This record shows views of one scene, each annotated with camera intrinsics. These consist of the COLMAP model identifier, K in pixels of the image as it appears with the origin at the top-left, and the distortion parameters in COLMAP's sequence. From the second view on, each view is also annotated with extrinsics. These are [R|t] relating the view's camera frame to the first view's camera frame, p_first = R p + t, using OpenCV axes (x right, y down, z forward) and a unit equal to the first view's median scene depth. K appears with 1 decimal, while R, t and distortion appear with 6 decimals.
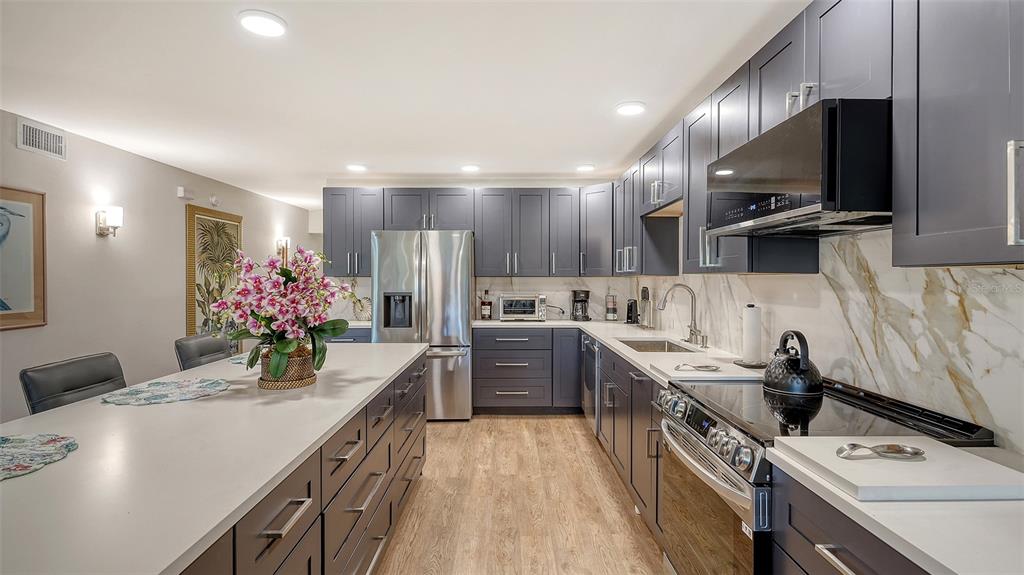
lens RADIAL K [[480.8, 0, 512.5], [0, 480.8, 282.0], [0, 0, 1]] dist [0.000633, -0.000086]
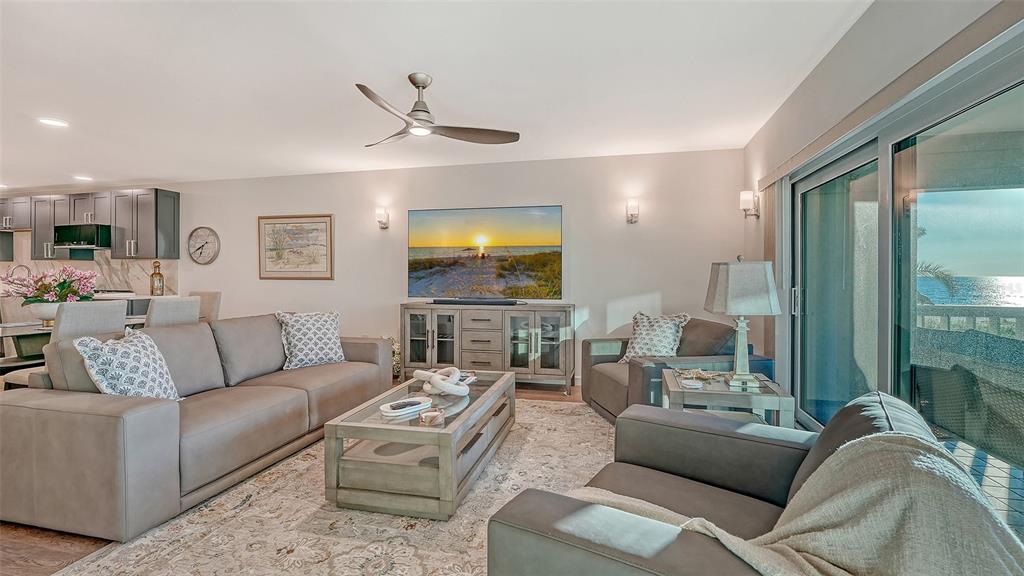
lens RADIAL K [[460.0, 0, 513.5], [0, 460.0, 282.7], [0, 0, 1]] dist [-0.016755, -0.000281]
pose [[0.243551, -0.015105, 0.969770, -0.770086], [0.006162, 0.999883, 0.014026, 0.048751], [-0.969868, 0.002560, 0.243616, -1.169664]]
